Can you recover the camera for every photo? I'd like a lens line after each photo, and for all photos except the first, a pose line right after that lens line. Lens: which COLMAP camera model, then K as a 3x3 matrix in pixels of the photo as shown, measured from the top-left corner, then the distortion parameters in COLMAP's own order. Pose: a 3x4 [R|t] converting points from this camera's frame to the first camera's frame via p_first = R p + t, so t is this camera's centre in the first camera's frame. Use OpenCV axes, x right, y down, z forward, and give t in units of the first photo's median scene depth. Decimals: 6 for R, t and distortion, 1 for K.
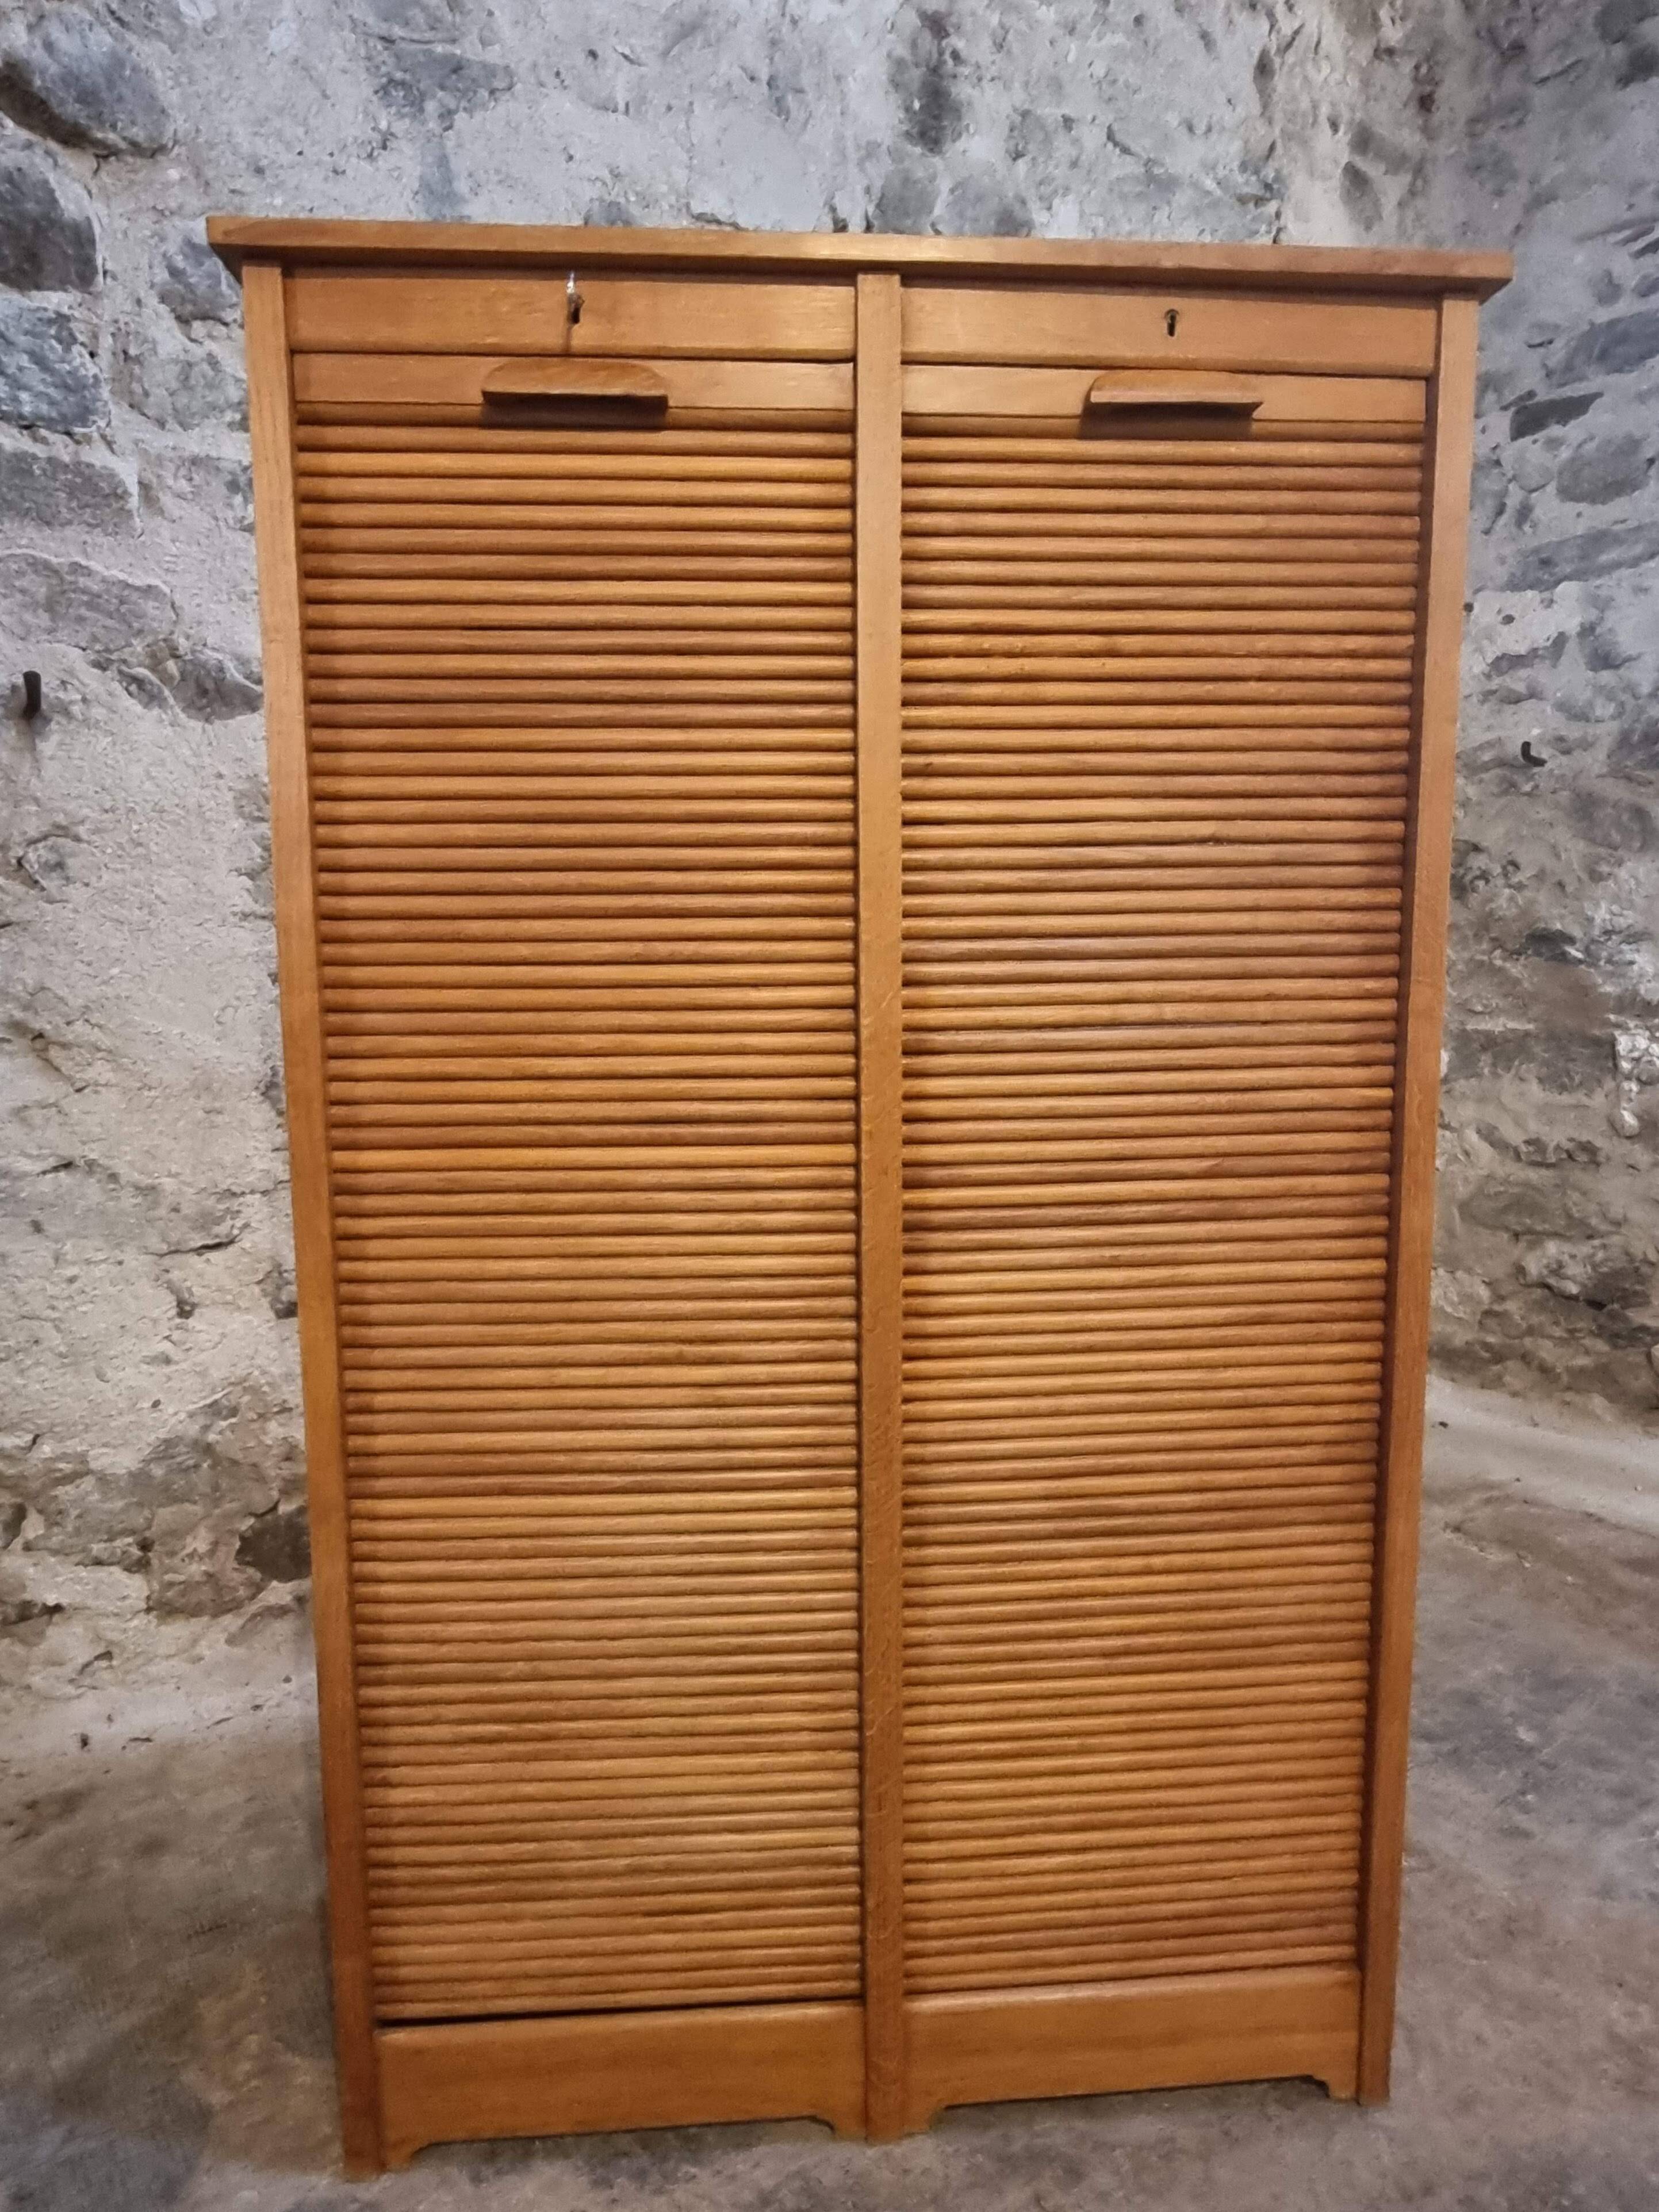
lens RADIAL K [[1489.0, 0, 810.8], [0, 1489.0, 1115.4], [0, 0, 1]] dist [-0.004785, -0.001277]
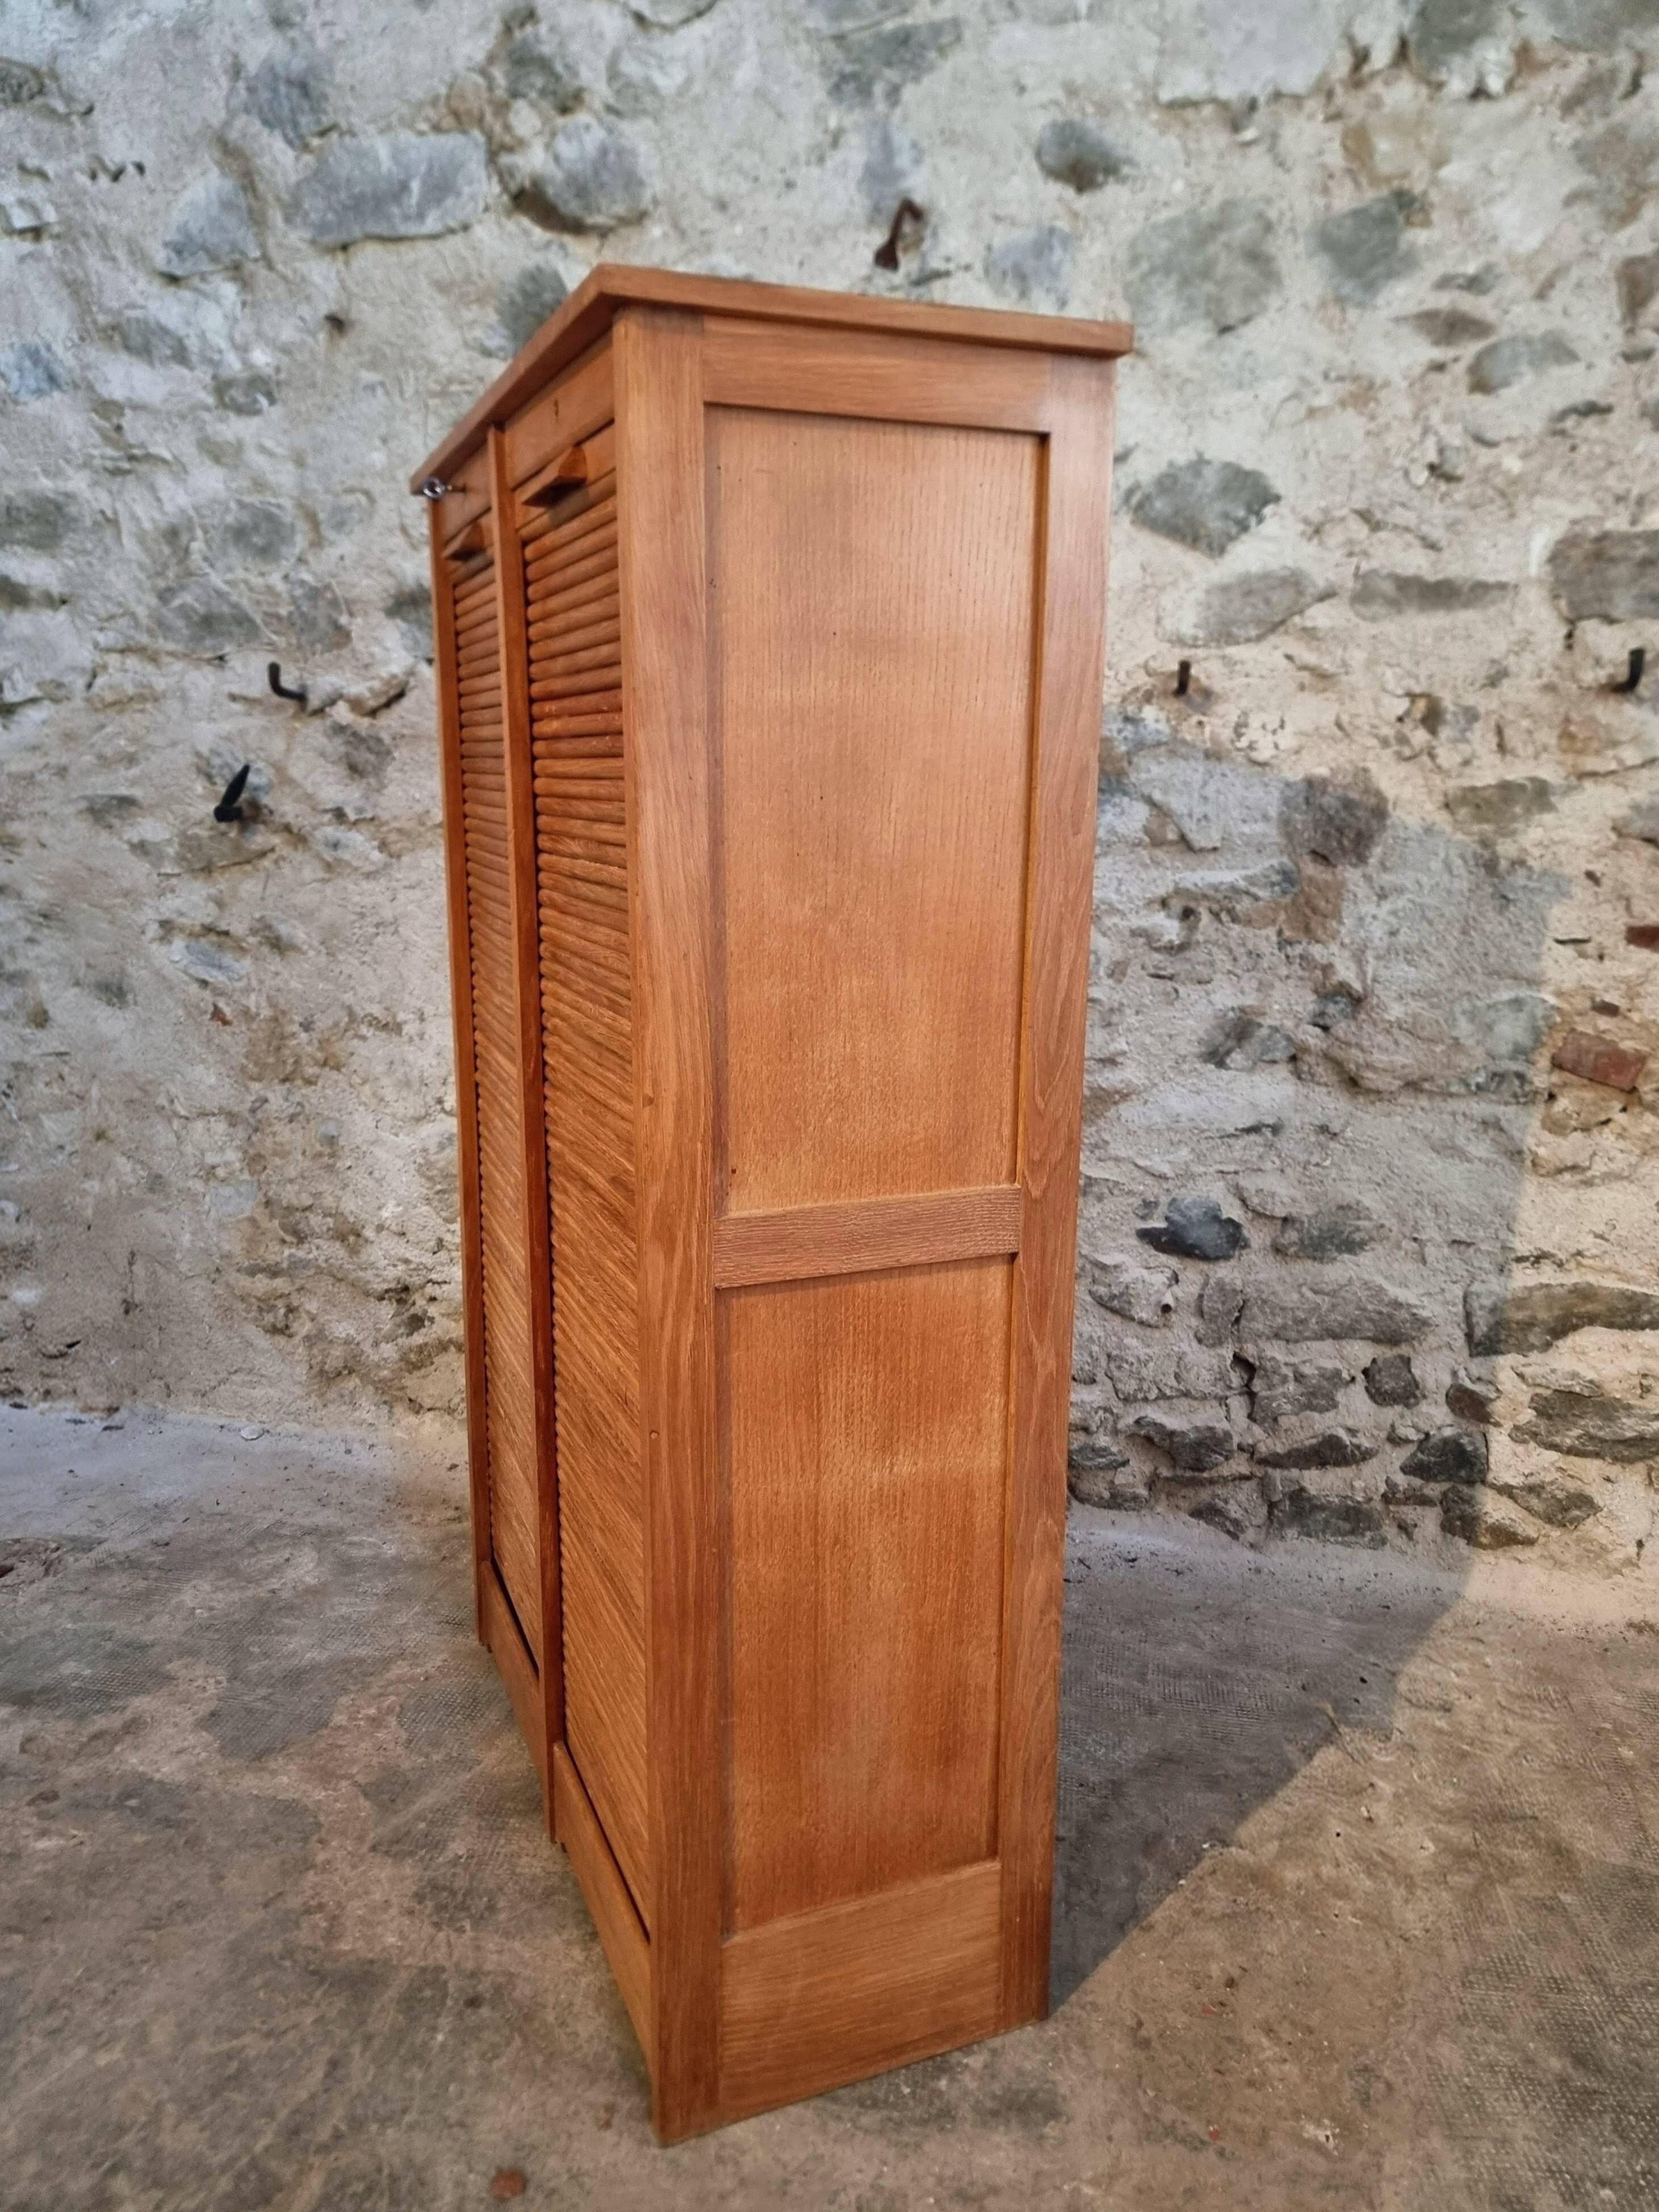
lens RADIAL K [[1595.2, 0, 831.5], [0, 1595.2, 1121.5], [0, 0, 1]] dist [0.064327, -0.061566]
pose [[0.710168, 0.170635, -0.683041, 0.650252], [-0.106179, 0.985046, 0.135685, -0.123368], [0.695979, -0.023835, 0.717666, 0.152590]]
